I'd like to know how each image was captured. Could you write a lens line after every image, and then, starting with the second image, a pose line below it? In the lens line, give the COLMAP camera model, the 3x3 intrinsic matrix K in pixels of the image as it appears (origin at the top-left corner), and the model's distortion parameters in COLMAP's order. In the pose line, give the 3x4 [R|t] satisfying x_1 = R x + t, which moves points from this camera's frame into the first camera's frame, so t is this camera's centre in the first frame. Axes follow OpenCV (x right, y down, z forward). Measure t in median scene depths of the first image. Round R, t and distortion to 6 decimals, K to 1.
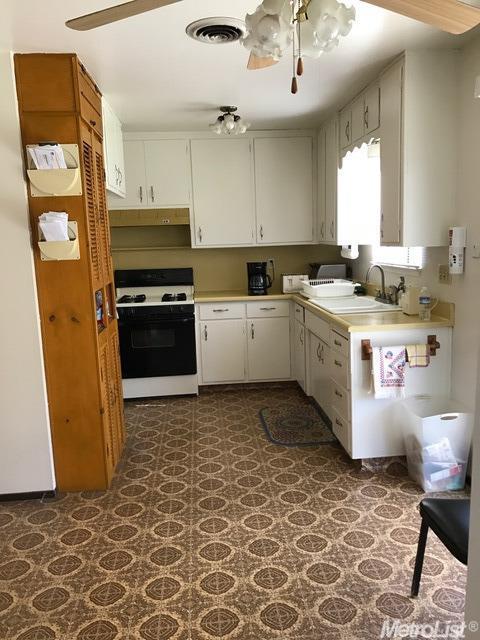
lens RADIAL K [[506.1, 0, 238.6], [0, 506.1, 312.2], [0, 0, 1]] dist [0.120304, -0.175194]
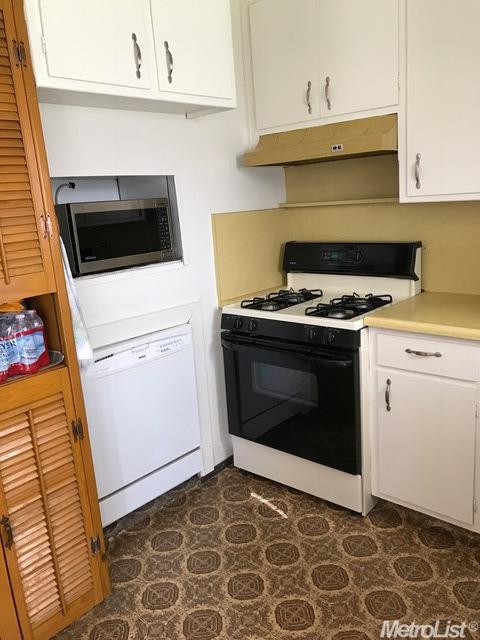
lens RADIAL K [[506.1, 0, 238.6], [0, 506.1, 312.2], [0, 0, 1]] dist [0.120304, -0.175194]
pose [[0.692171, 0.140363, -0.707953, 0.151577], [-0.042734, 0.987156, 0.153938, -0.093859], [0.720467, -0.076298, 0.689279, 0.569368]]
